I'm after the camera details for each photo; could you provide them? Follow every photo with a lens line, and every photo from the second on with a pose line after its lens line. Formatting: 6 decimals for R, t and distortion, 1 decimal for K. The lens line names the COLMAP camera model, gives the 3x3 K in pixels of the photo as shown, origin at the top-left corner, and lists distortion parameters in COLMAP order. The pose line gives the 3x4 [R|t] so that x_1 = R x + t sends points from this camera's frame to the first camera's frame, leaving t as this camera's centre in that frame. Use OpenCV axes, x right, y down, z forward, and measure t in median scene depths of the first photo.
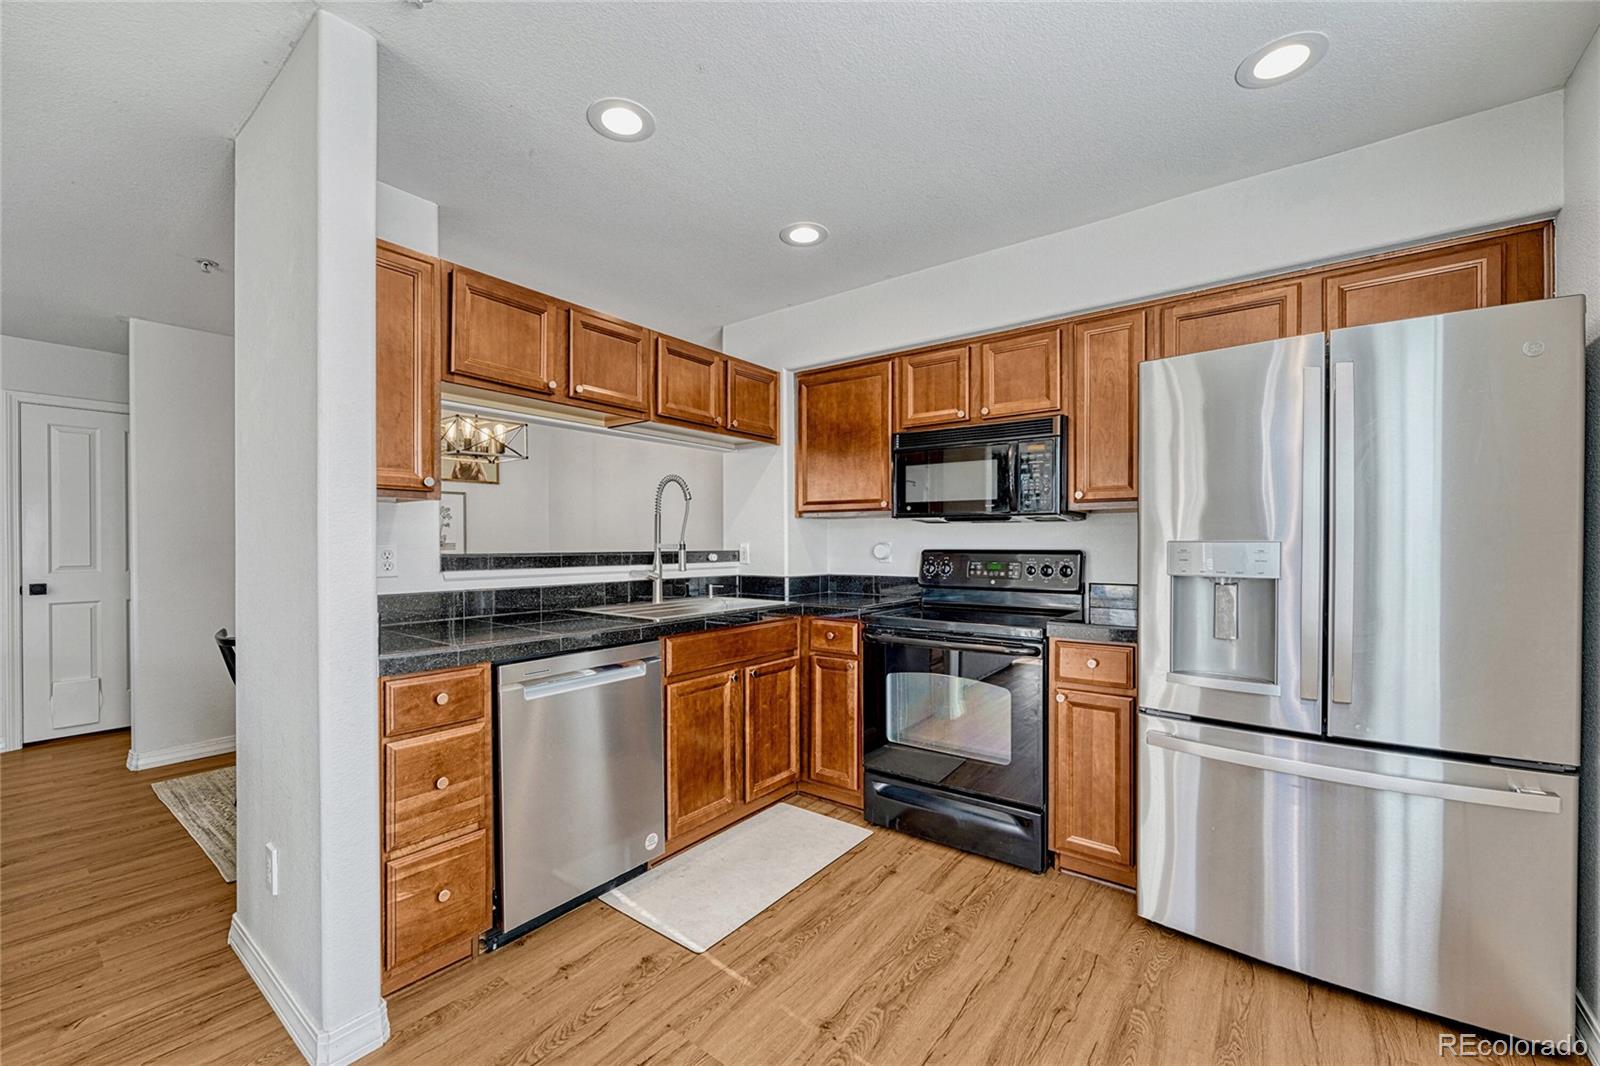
lens RADIAL K [[643.2, 0, 772.9], [0, 643.2, 554.4], [0, 0, 1]] dist [-0.003951, 0.002770]
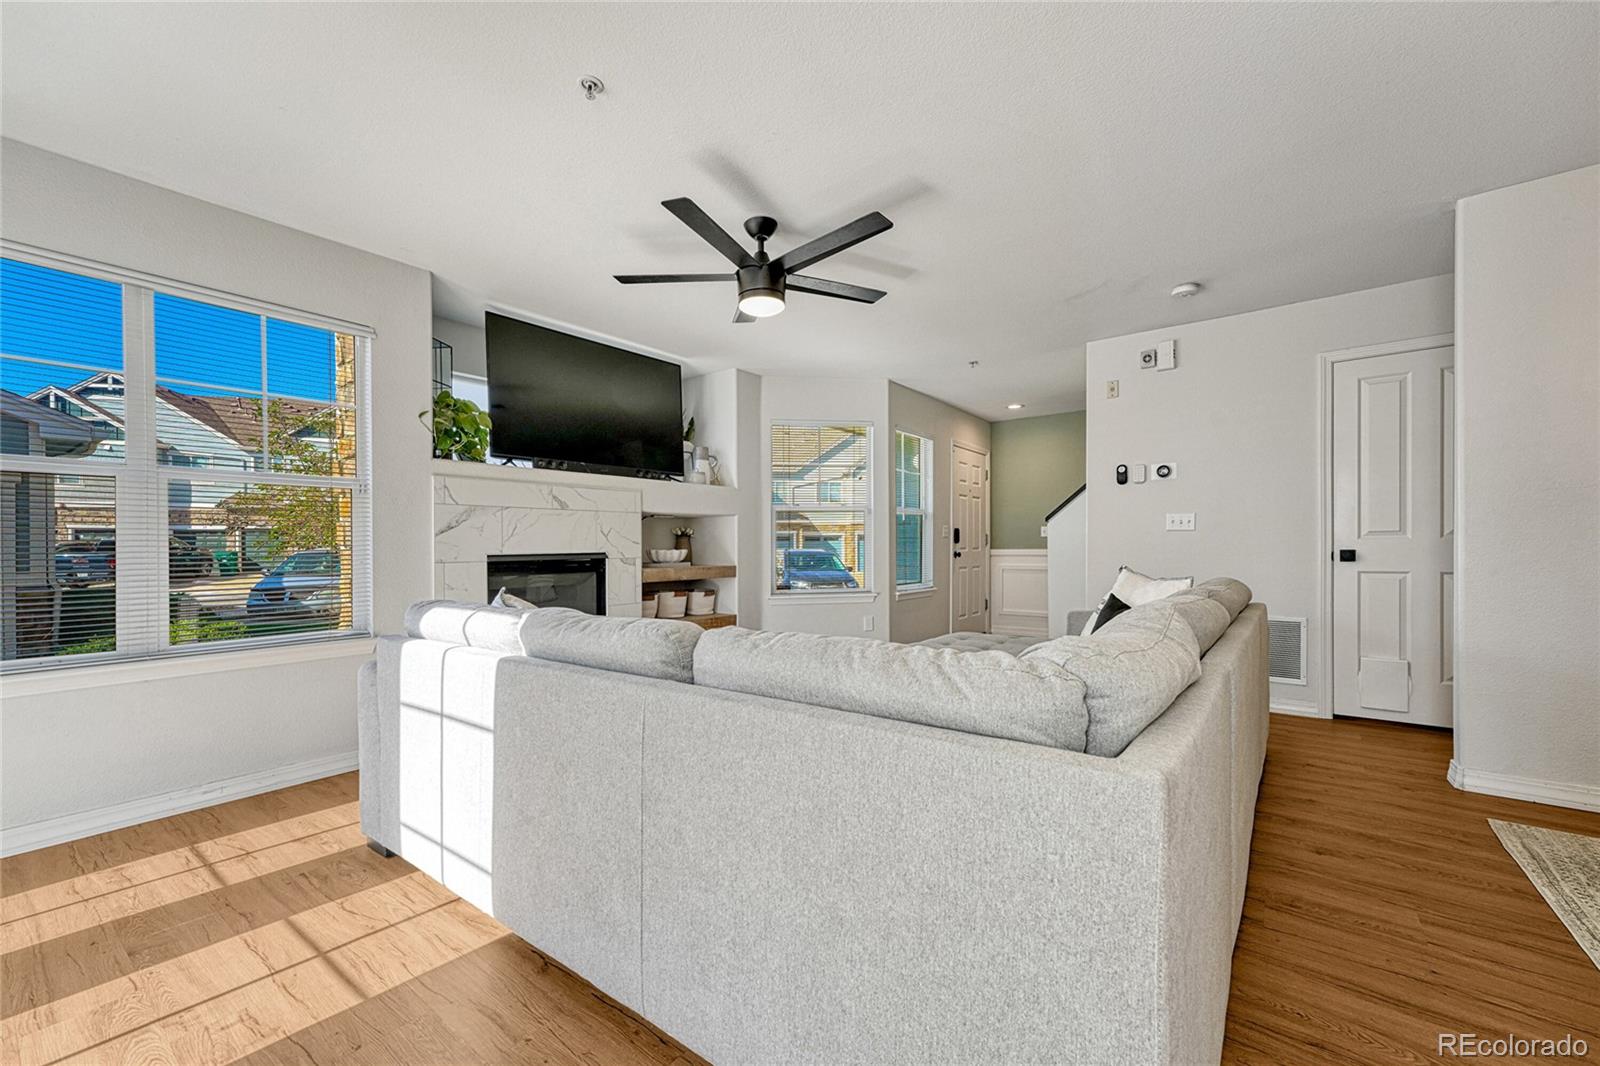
lens RADIAL K [[643.2, 0, 808.2], [0, 643.2, 542.5], [0, 0, 1]] dist [-0.003951, 0.002770]
pose [[0.030300, -0.006096, -0.999522, -0.288376], [-0.011264, 0.999916, -0.006440, 0.066099], [0.999477, 0.011453, 0.030229, 0.229981]]
